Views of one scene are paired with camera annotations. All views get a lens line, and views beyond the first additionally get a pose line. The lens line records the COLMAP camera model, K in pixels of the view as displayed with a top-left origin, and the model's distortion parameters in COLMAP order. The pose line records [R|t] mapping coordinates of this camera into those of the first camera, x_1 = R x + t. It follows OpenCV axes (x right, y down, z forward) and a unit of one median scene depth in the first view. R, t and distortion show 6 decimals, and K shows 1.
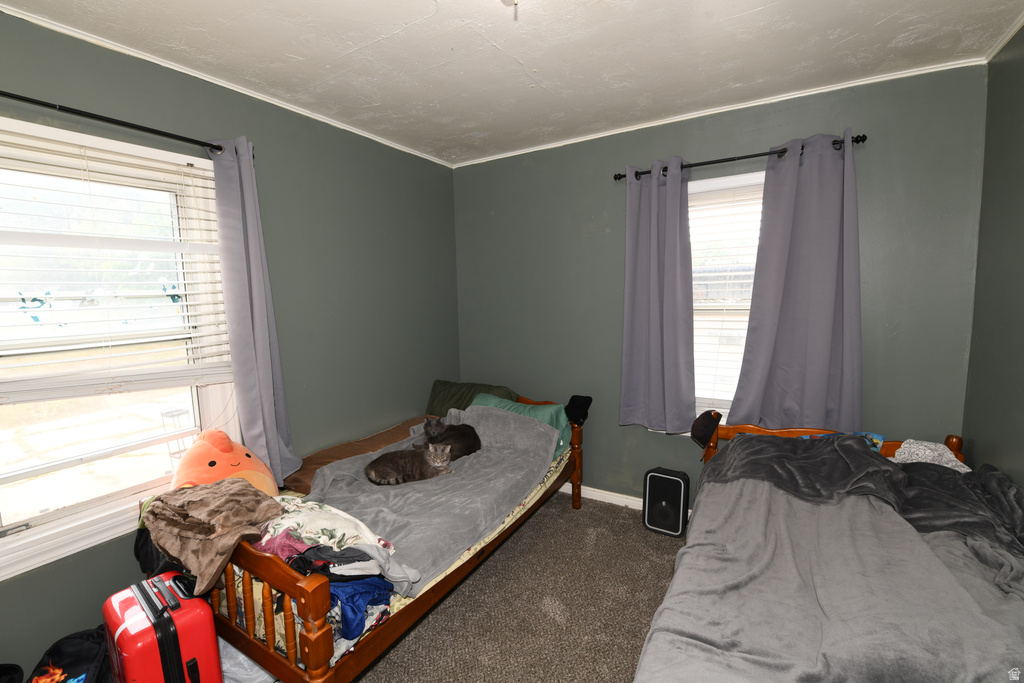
lens RADIAL K [[445.4, 0, 513.6], [0, 445.4, 342.4], [0, 0, 1]] dist [-0.008179, -0.007711]
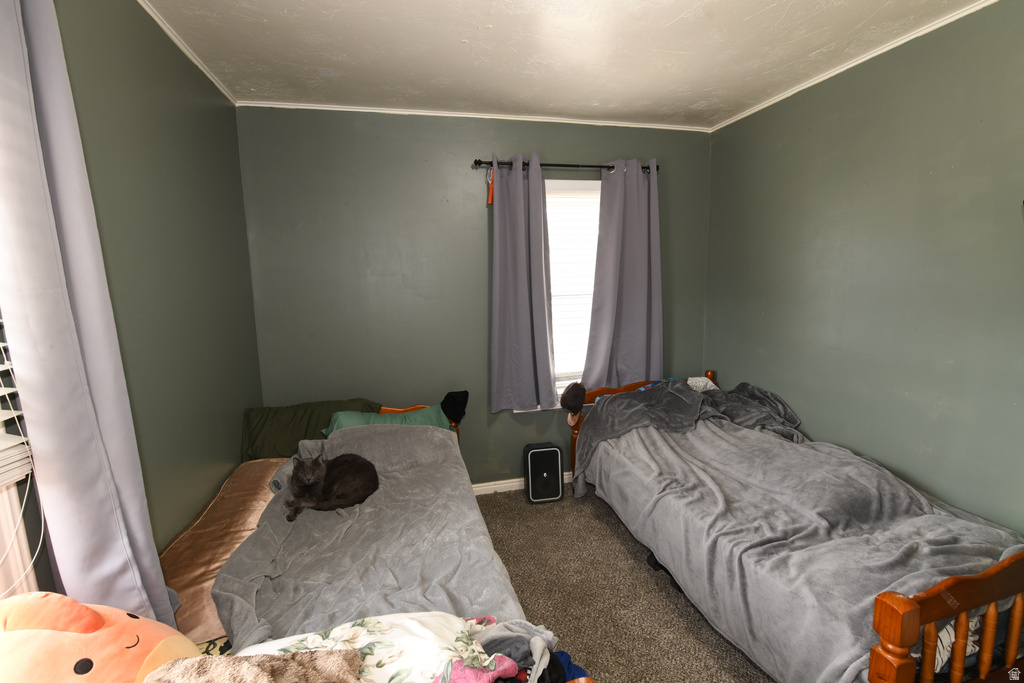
lens RADIAL K [[445.4, 0, 515.4], [0, 445.4, 340.0], [0, 0, 1]] dist [-0.008179, -0.007711]
pose [[0.705452, -0.092982, 0.702632, -0.450787], [0.088821, 0.995140, 0.042513, -0.017992], [-0.703171, 0.032418, 0.710282, 0.269885]]
